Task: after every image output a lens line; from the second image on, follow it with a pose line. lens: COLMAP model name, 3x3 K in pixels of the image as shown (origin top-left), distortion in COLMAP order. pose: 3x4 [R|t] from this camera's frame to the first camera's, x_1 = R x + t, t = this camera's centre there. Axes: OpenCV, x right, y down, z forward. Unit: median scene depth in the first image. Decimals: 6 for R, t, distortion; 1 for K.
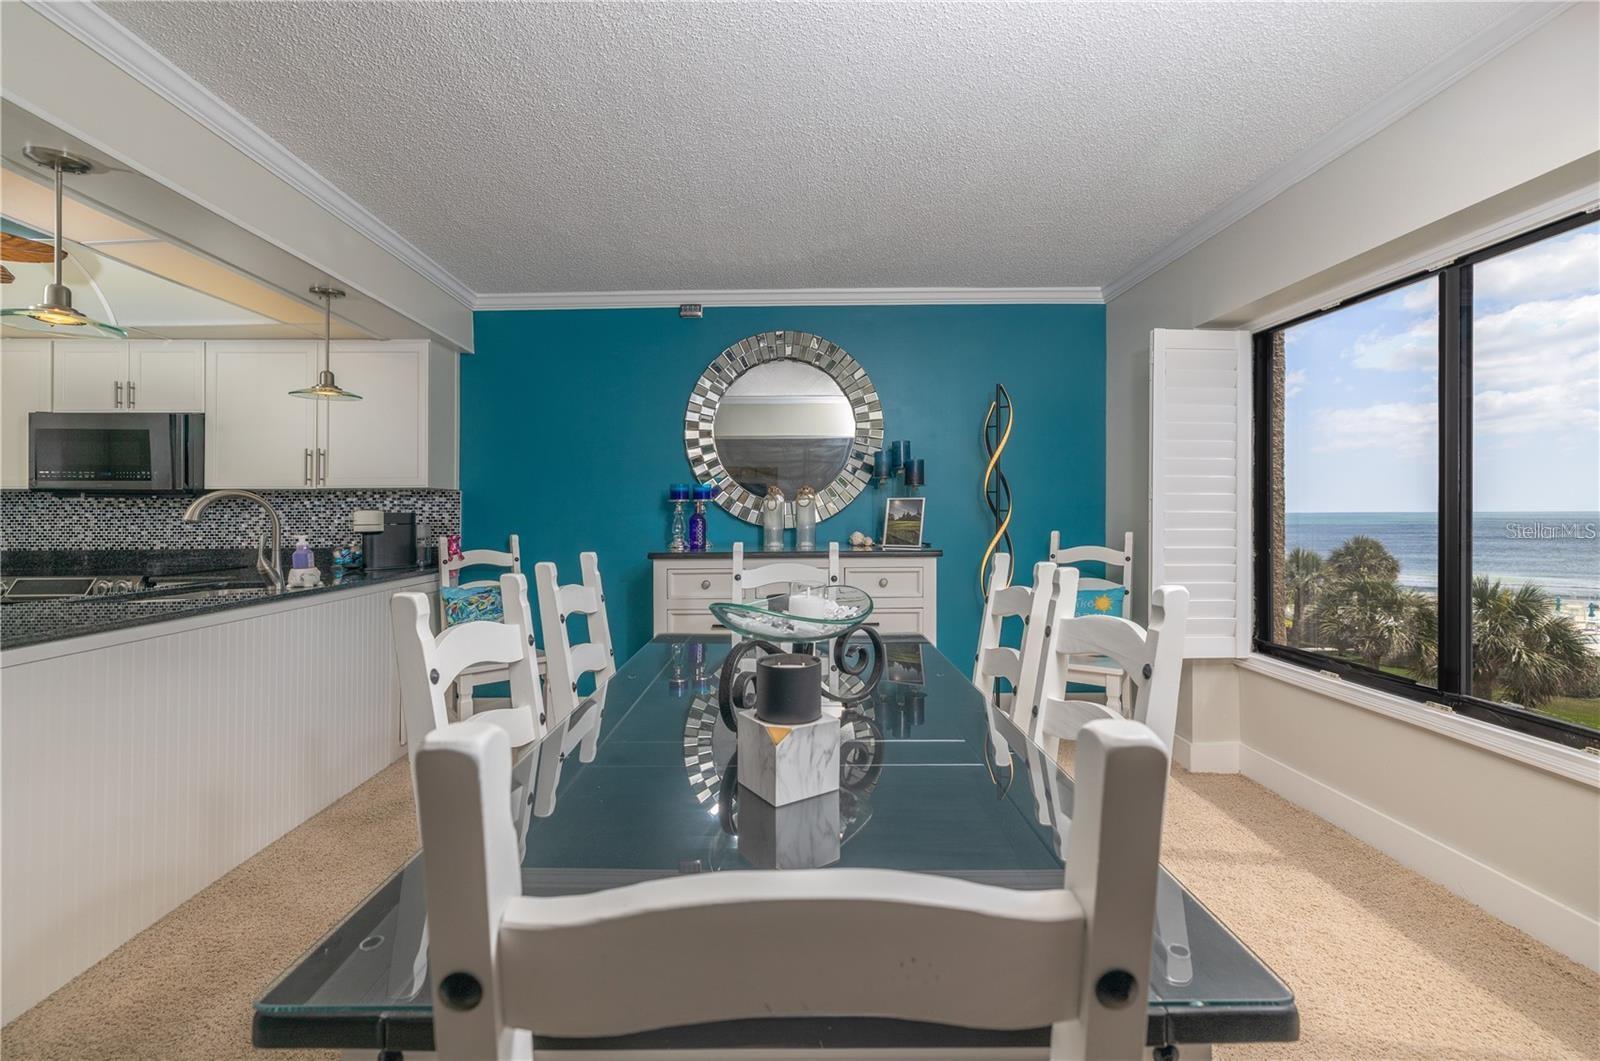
lens RADIAL K [[719.0, 0, 789.7], [0, 719.0, 499.0], [0, 0, 1]] dist [-0.003871, -0.000247]
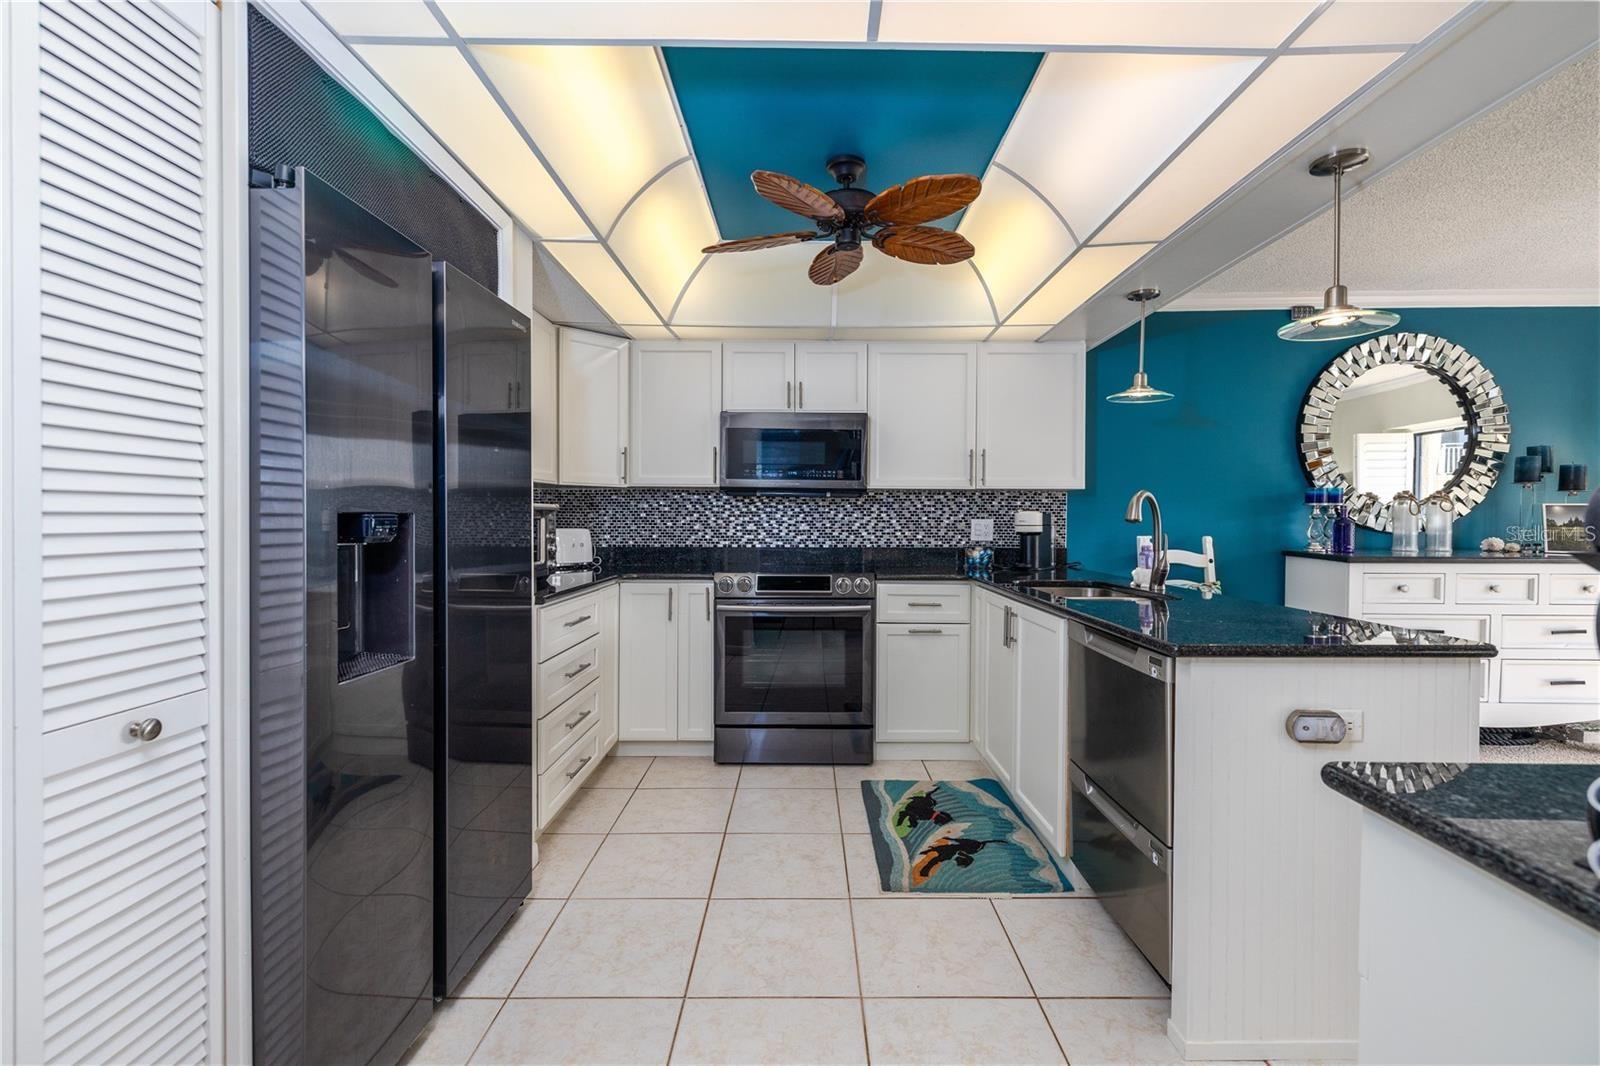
lens RADIAL K [[693.8, 0, 800.0], [0, 693.8, 533.0], [0, 0, 1]] dist [0.000544, 0.000074]
pose [[0.999360, 0.010804, -0.034093, -0.832176], [-0.009357, 0.999060, 0.042319, 0.008187], [0.034518, -0.041973, 0.998522, 0.015824]]
